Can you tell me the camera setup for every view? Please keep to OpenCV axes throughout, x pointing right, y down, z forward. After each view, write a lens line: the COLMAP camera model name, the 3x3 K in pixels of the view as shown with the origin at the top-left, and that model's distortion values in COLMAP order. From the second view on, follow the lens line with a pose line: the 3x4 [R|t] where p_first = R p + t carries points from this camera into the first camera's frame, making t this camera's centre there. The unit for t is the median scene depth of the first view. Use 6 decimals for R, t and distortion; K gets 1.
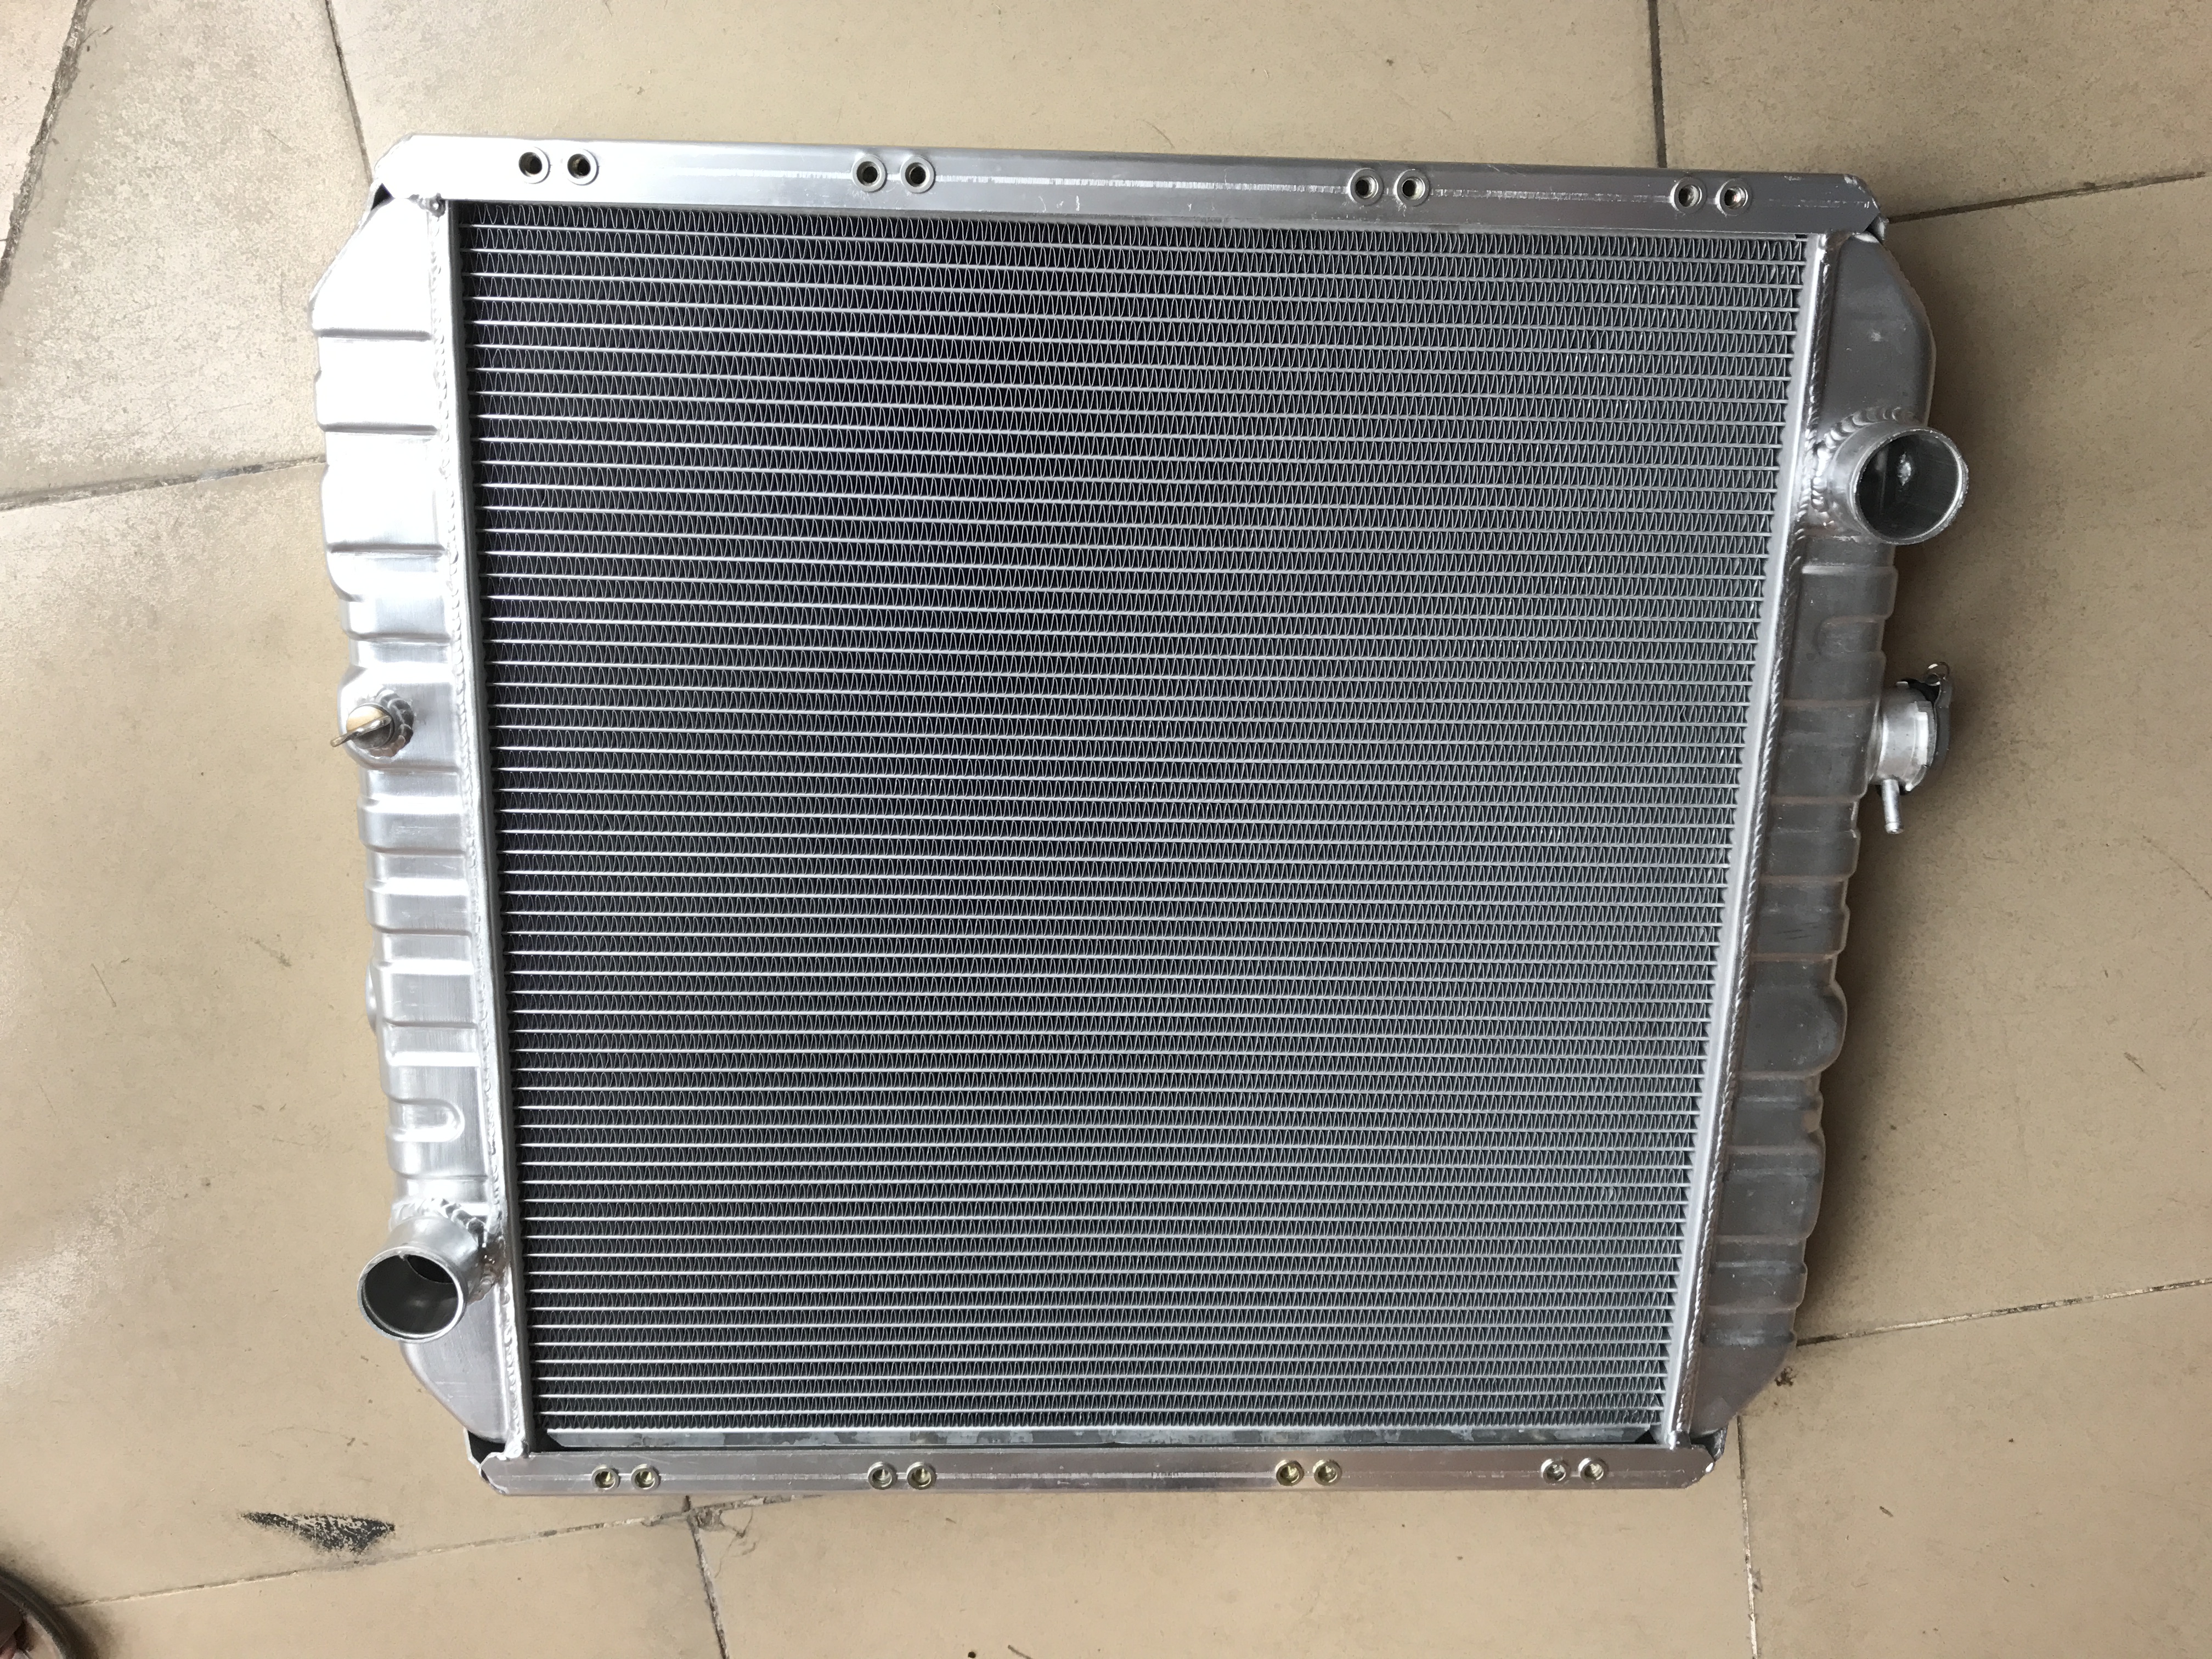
lens RADIAL K [[1856.5, 0, 1112.1], [0, 1856.5, 831.8], [0, 0, 1]] dist [0.023682, -0.032444]
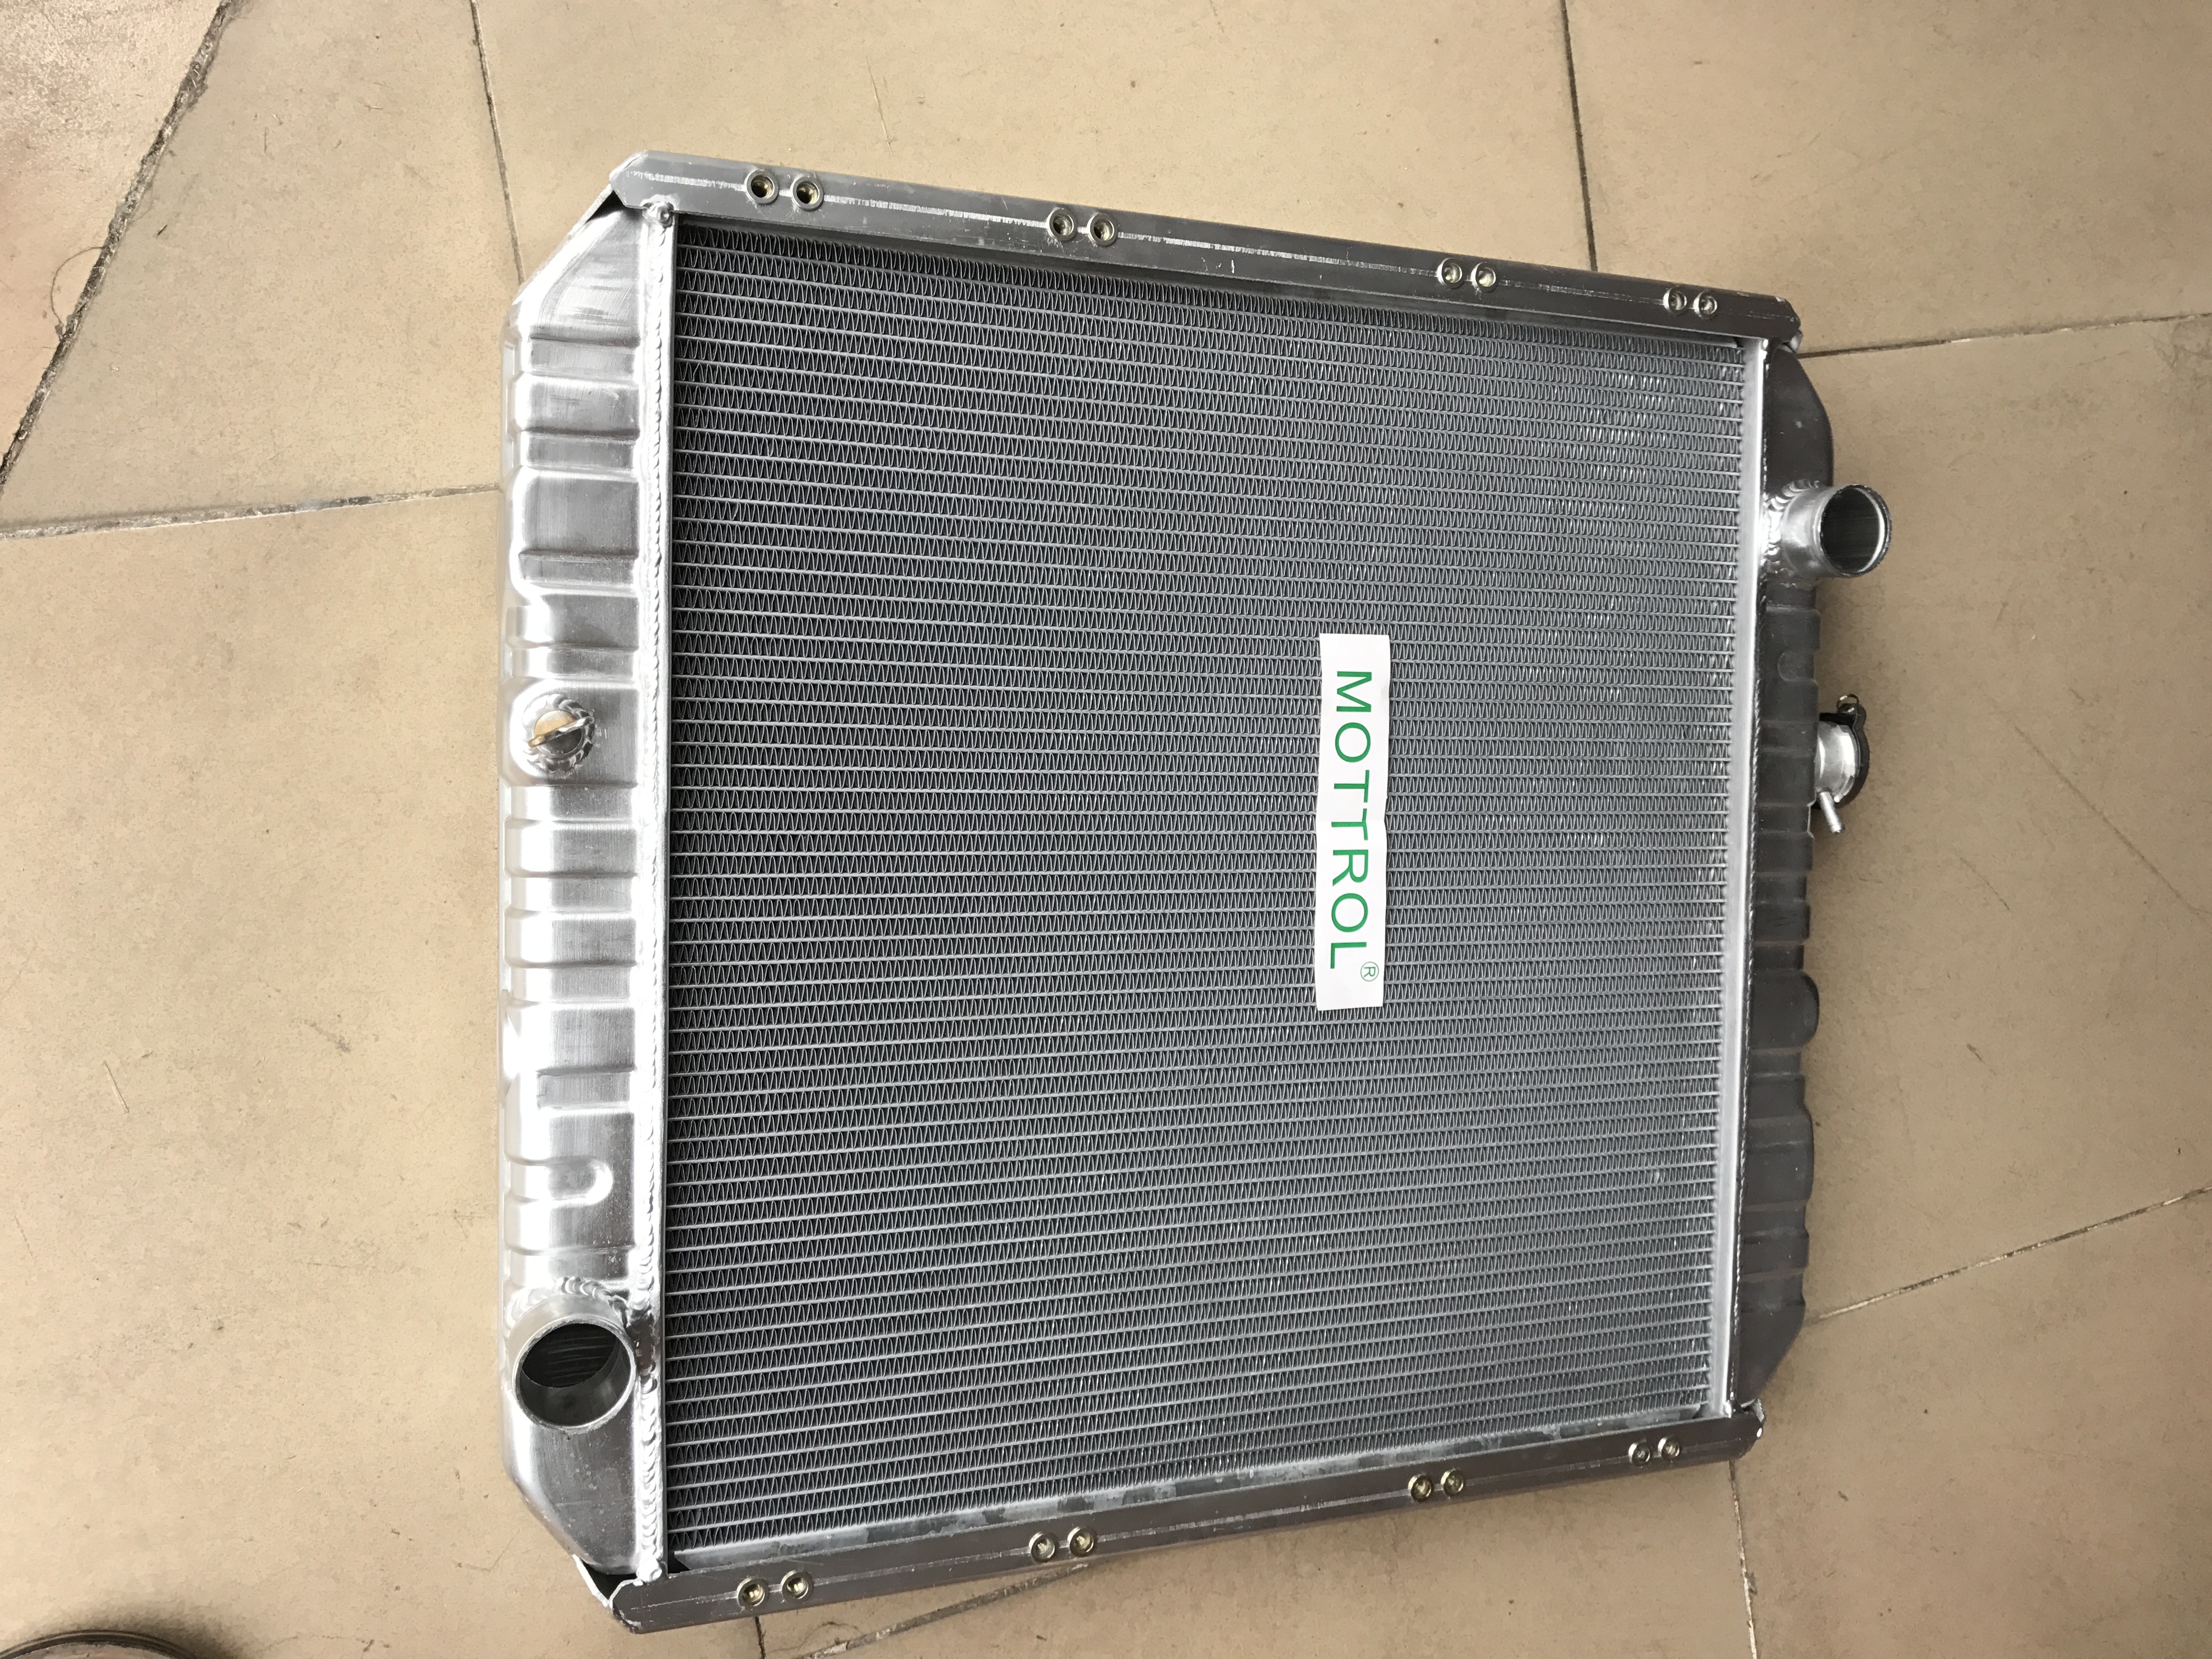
lens RADIAL K [[1856.5, 0, 1108.7], [0, 1856.5, 835.6], [0, 0, 1]] dist [0.023682, -0.032444]
pose [[0.943861, -0.023420, 0.329512, -0.397850], [0.094791, 0.974737, -0.202242, 0.190096], [-0.316451, 0.222123, 0.922236, 0.040450]]
